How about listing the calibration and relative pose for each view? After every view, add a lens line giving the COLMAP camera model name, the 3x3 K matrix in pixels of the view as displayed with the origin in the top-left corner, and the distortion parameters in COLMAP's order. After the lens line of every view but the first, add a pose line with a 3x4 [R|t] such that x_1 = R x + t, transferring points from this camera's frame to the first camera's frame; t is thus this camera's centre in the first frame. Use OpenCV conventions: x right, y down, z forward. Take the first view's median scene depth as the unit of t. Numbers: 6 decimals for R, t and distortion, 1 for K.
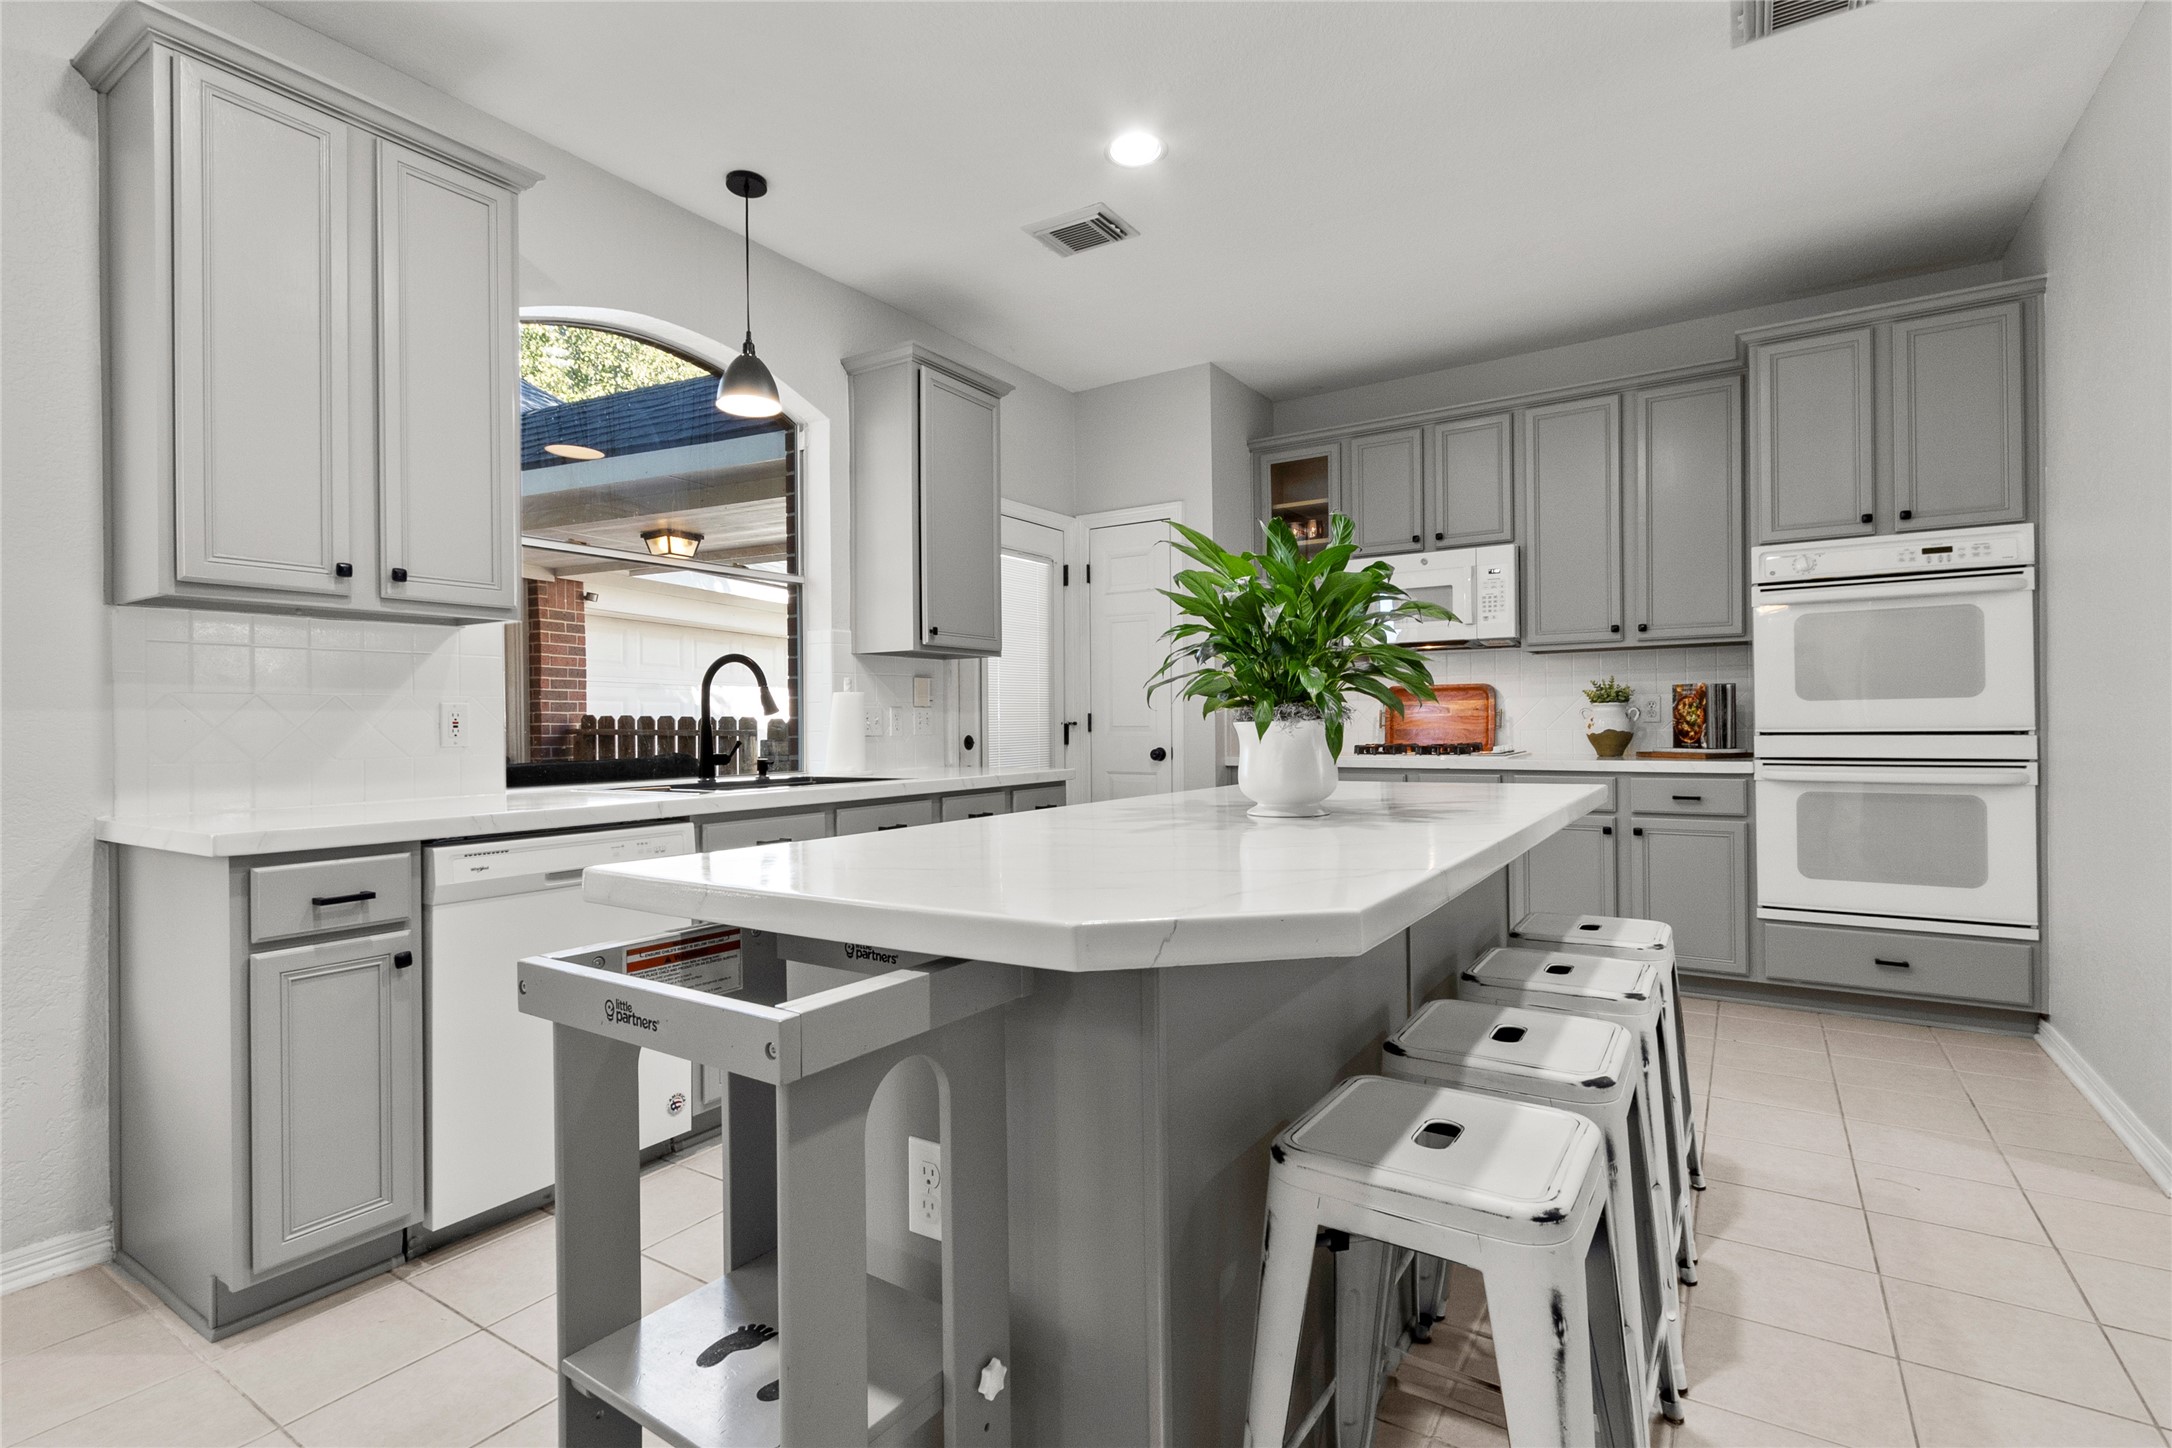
lens RADIAL K [[1036.7, 0, 1071.0], [0, 1036.7, 722.3], [0, 0, 1]] dist [0.002019, 0.000179]
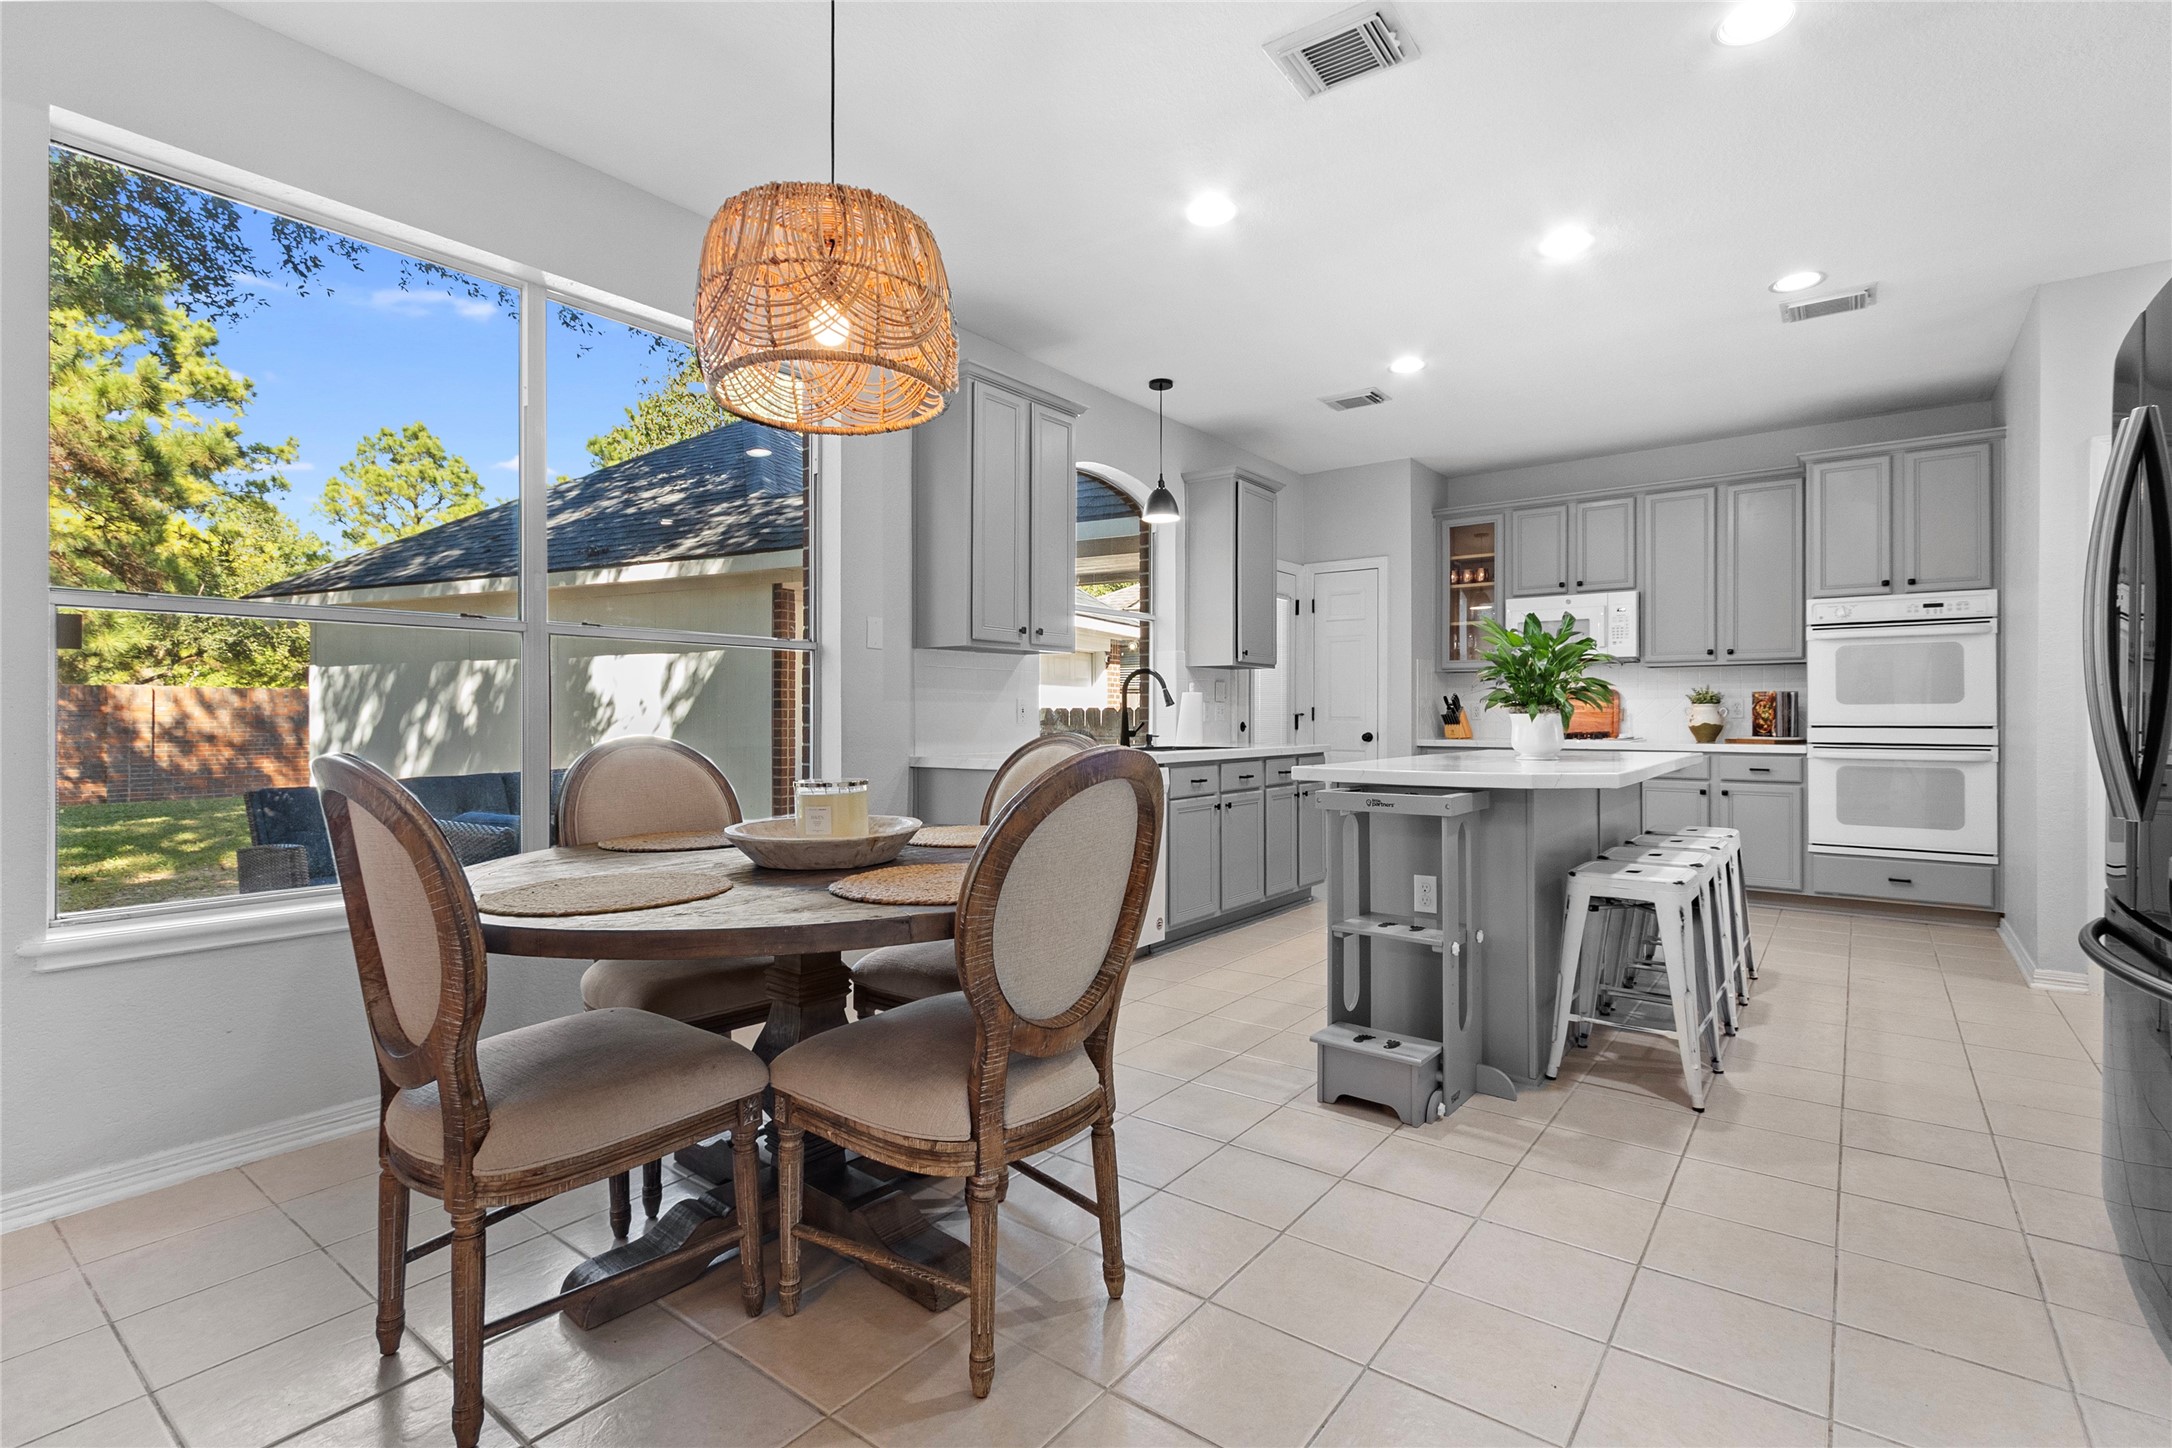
lens RADIAL K [[993.0, 0, 1095.4], [0, 993.0, 710.6], [0, 0, 1]] dist [-0.000407, 0.000803]
pose [[0.997210, 0.010901, -0.073842, -0.240899], [-0.011132, 0.999934, -0.002715, 0.003636], [0.073807, 0.003529, 0.997266, -0.471385]]
